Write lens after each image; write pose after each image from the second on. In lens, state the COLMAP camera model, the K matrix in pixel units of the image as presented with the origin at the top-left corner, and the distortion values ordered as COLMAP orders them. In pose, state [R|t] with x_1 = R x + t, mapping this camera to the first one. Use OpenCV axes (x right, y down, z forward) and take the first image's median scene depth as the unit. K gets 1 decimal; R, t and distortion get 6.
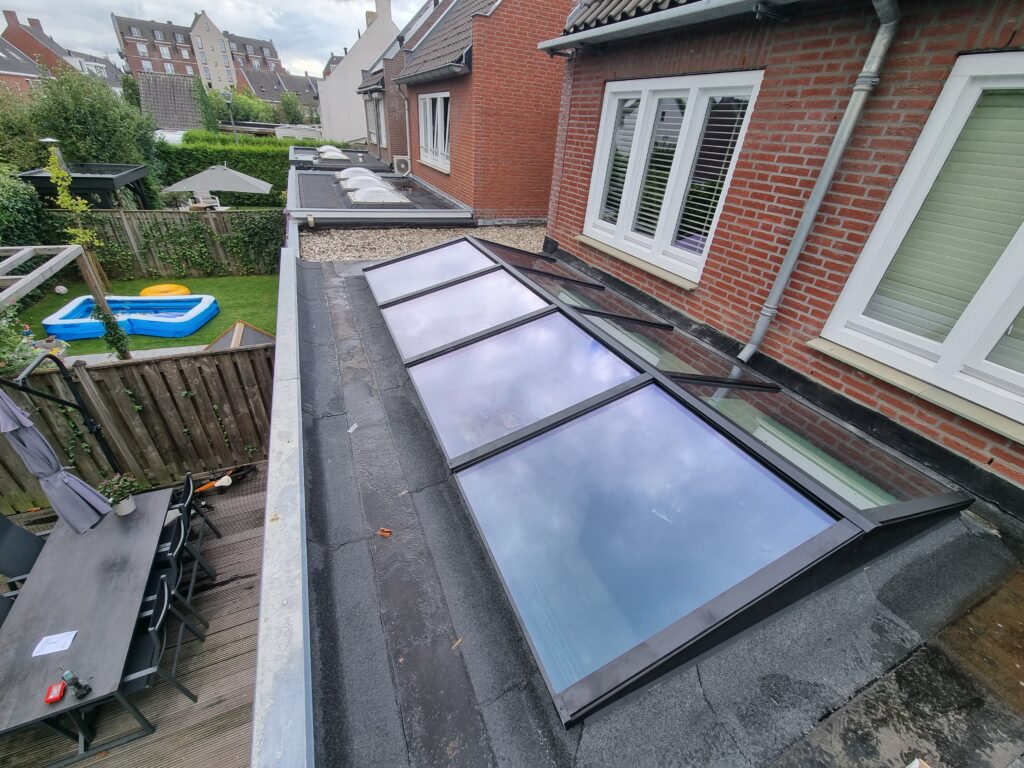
lens RADIAL K [[415.0, 0, 512.0], [0, 415.0, 384.0], [0, 0, 1]] dist [0.000452, -0.000136]
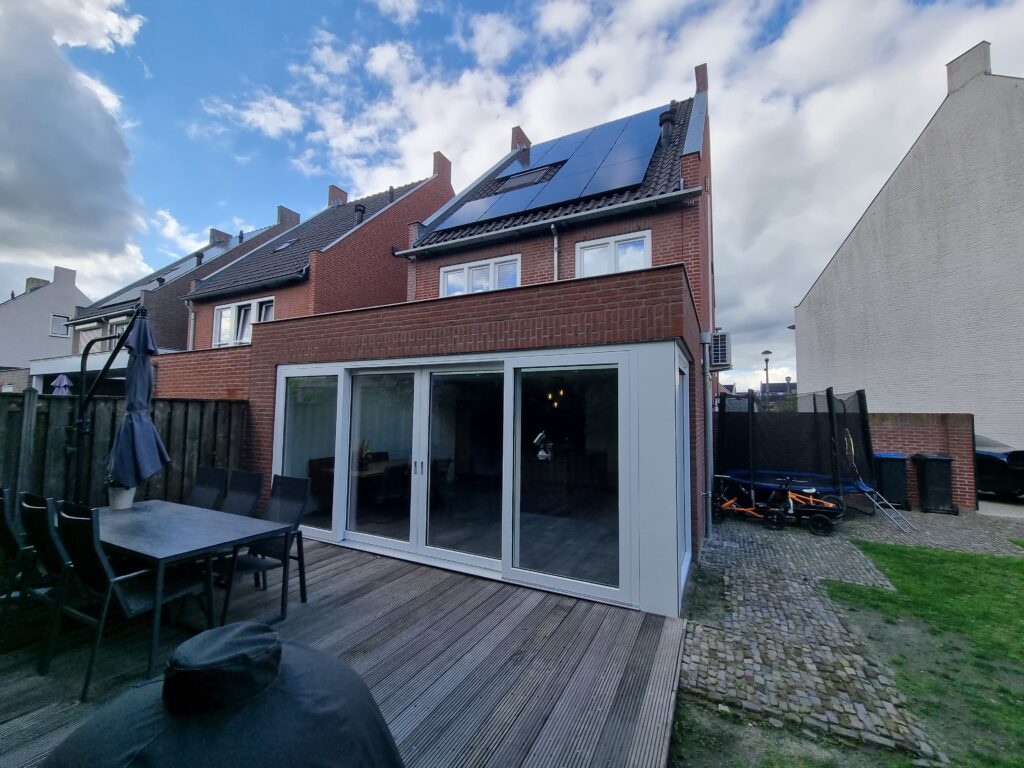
lens RADIAL K [[415.8, 0, 512.5], [0, 415.8, 386.6], [0, 0, 1]] dist [0.000190, -0.001001]
pose [[0.773413, -0.019826, 0.633592, -0.743700], [0.369227, 0.826547, -0.424844, 0.703041], [-0.515270, 0.562519, 0.646582, -0.169933]]
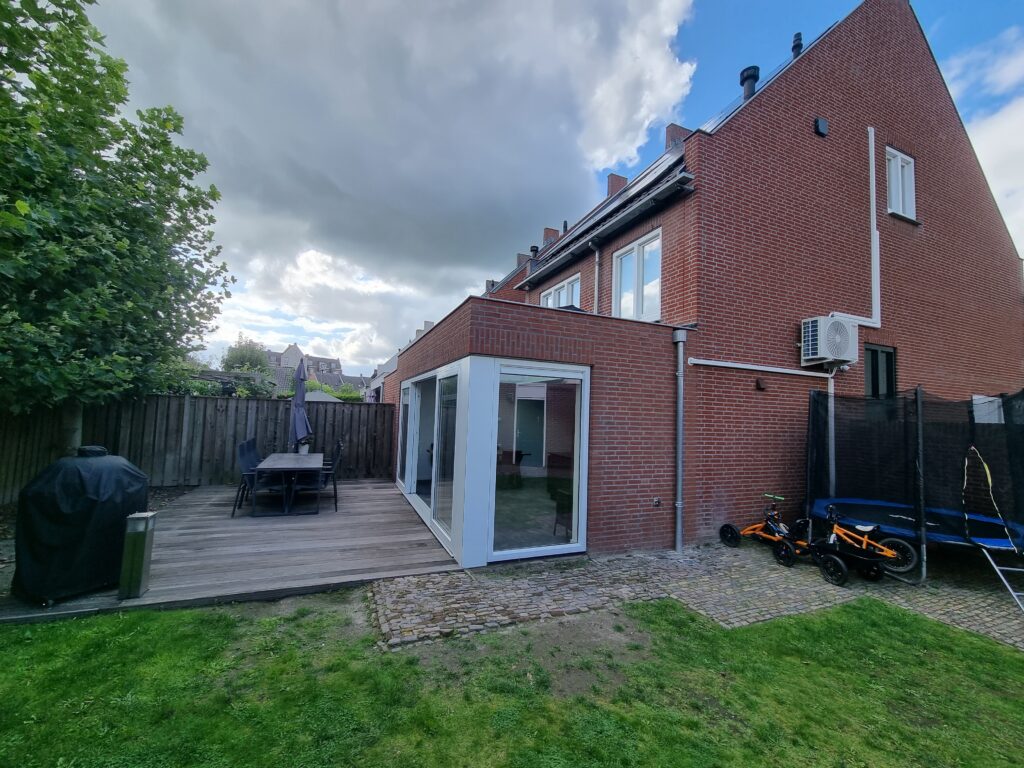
lens RADIAL K [[415.0, 0, 512.0], [0, 415.0, 384.0], [0, 0, 1]] dist [0.000452, -0.000136]
pose [[0.999174, -0.037631, -0.015341, 0.065704], [0.021474, 0.809411, -0.586850, 1.051721], [0.034501, 0.586036, 0.809550, -0.627843]]
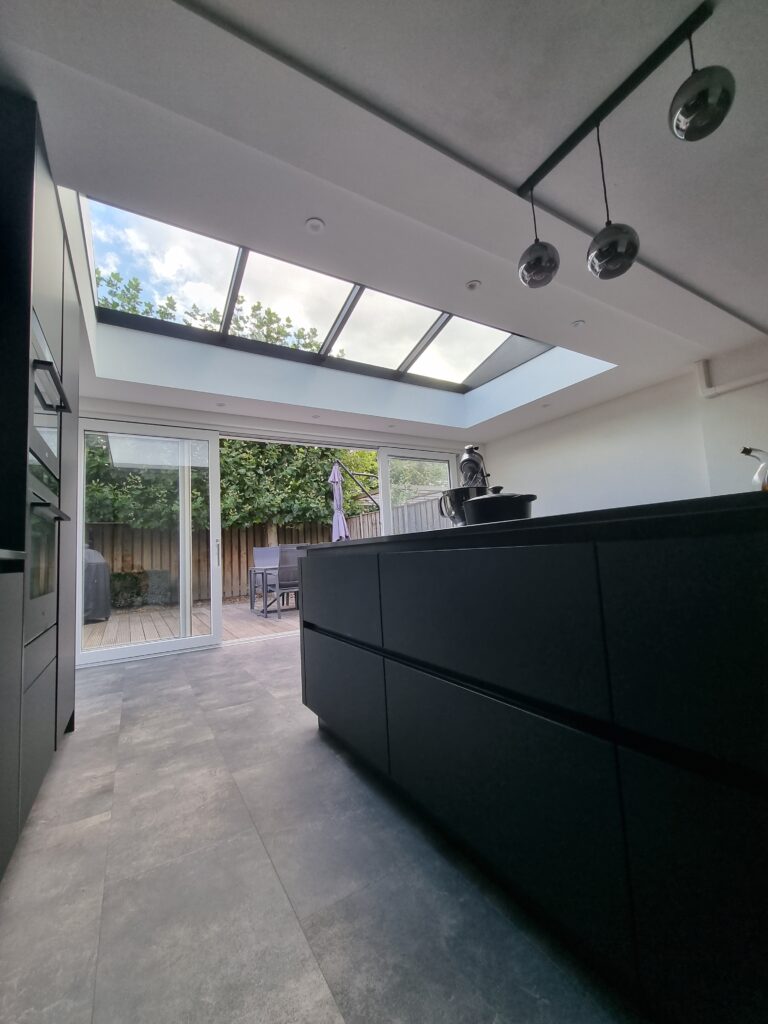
lens RADIAL K [[417.1, 0, 381.3], [0, 417.1, 514.6], [0, 0, 1]] dist [-0.001166, -0.000256]
pose [[0.110969, -0.166796, -0.979727, 0.742021], [-0.470182, 0.859699, -0.199617, 0.401278], [0.875565, 0.482802, 0.016975, 0.835894]]
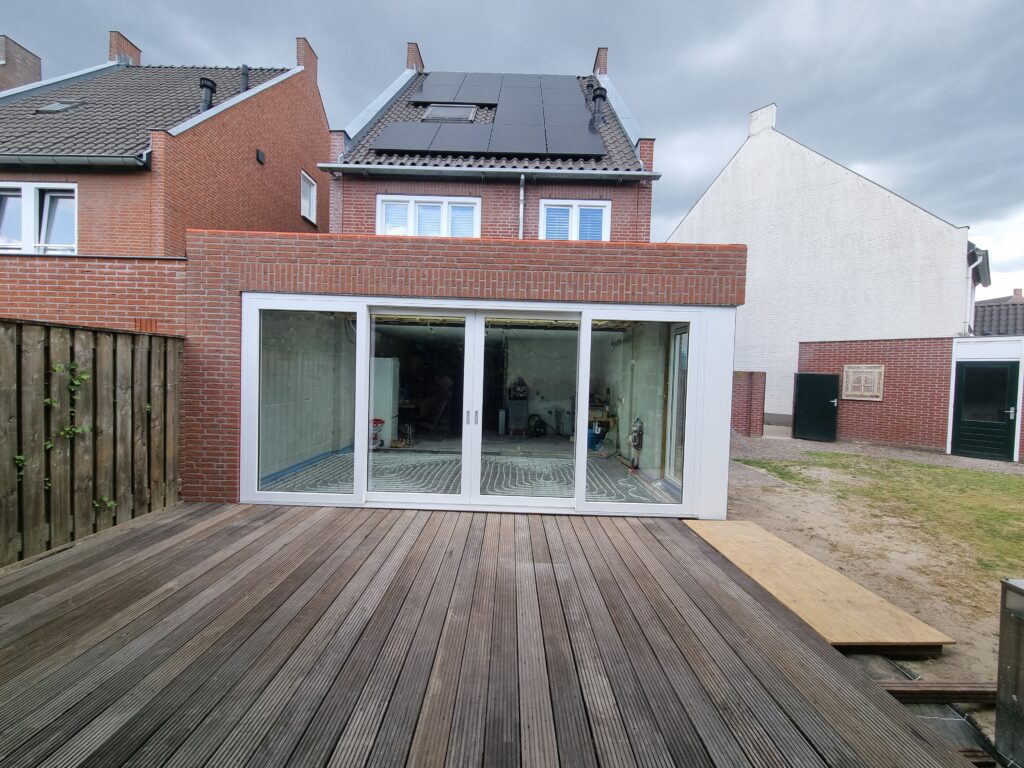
lens RADIAL K [[415.8, 0, 512.5], [0, 415.8, 386.6], [0, 0, 1]] dist [0.000190, -0.001001]
pose [[0.412139, -0.086709, 0.906986, -1.117646], [0.479804, 0.866905, -0.135148, 0.465476], [-0.774552, 0.490875, 0.398888, 0.221093]]
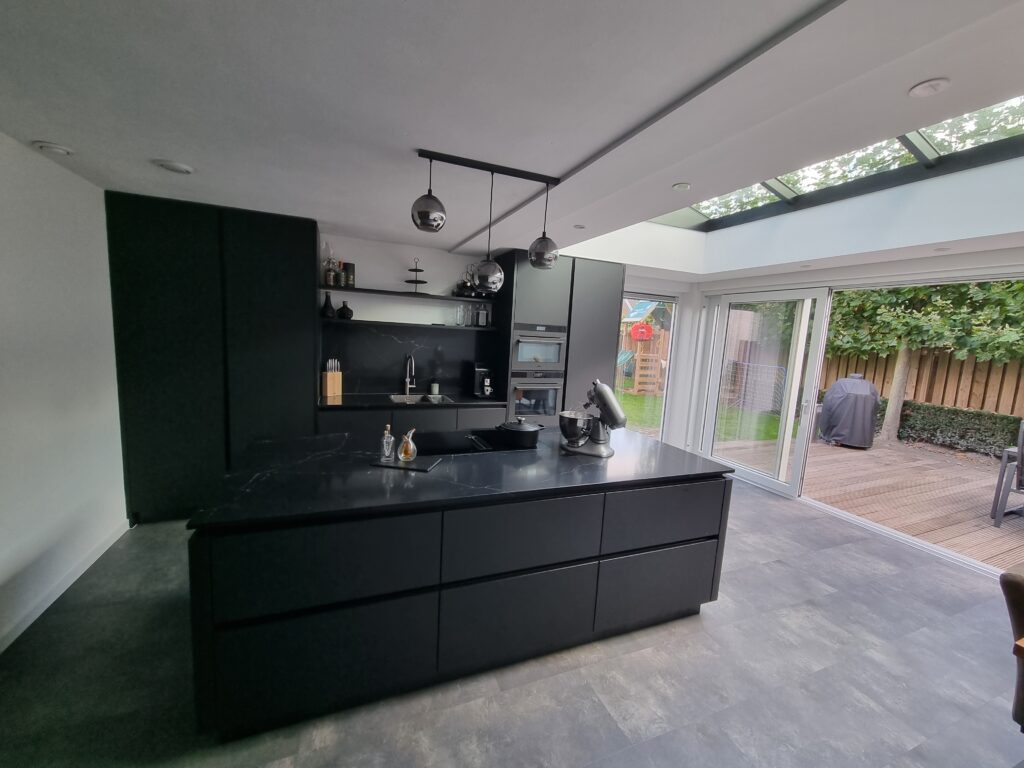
lens RADIAL K [[415.1, 0, 512.7], [0, 415.1, 386.8], [0, 0, 1]] dist [0.003056, -0.002839]
pose [[-0.991598, -0.128718, 0.012855, 0.444665], [-0.091656, 0.769241, 0.632351, -0.099490], [-0.091284, 0.625859, -0.774576, 1.306195]]
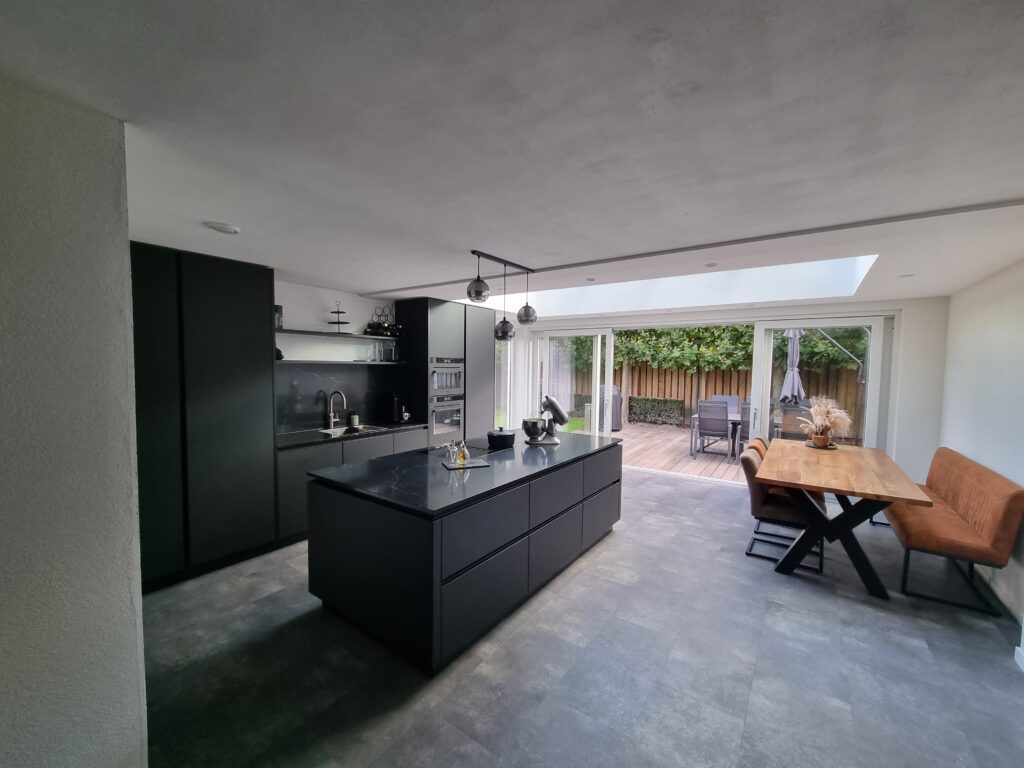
lens RADIAL K [[415.8, 0, 512.5], [0, 415.8, 386.6], [0, 0, 1]] dist [0.000190, -0.001001]
pose [[-0.857603, -0.054220, -0.511447, 0.813558], [-0.329946, 0.820826, 0.466241, -0.149722], [0.394529, 0.568599, -0.721832, 1.428895]]
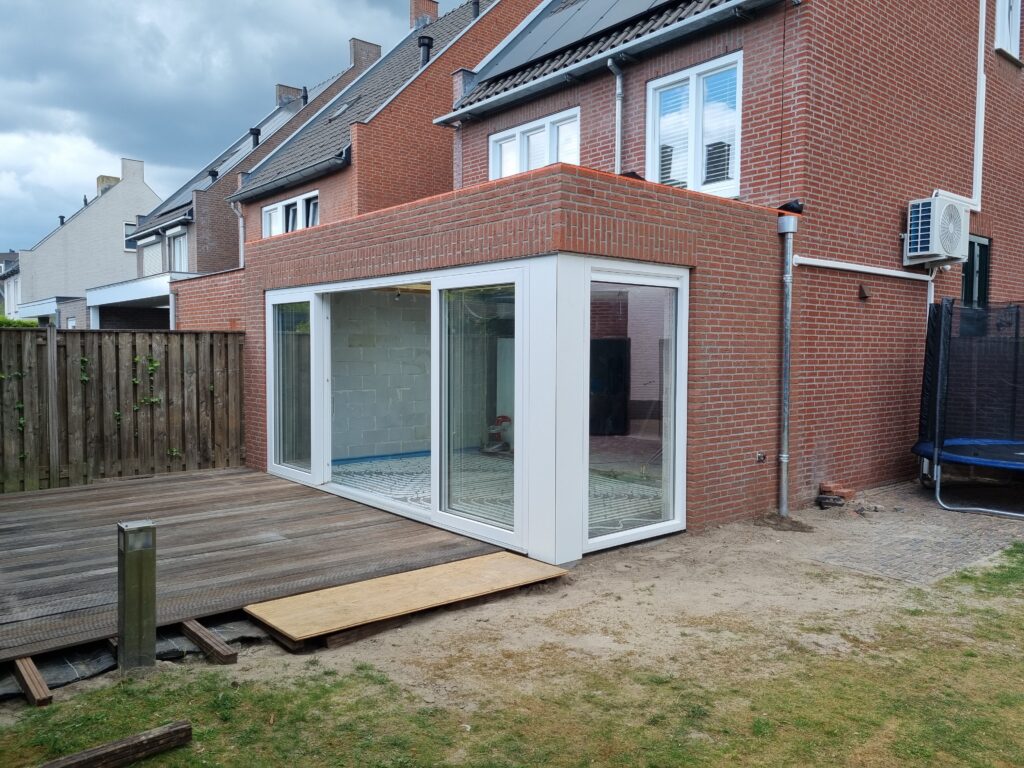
lens RADIAL K [[764.9, 0, 514.0], [0, 764.9, 377.3], [0, 0, 1]] dist [0.060519, -0.047034]
pose [[0.957336, -0.077731, 0.278326, -0.451475], [0.202740, 0.866991, -0.455217, 1.116129], [-0.205922, 0.492224, 0.845761, -0.778501]]
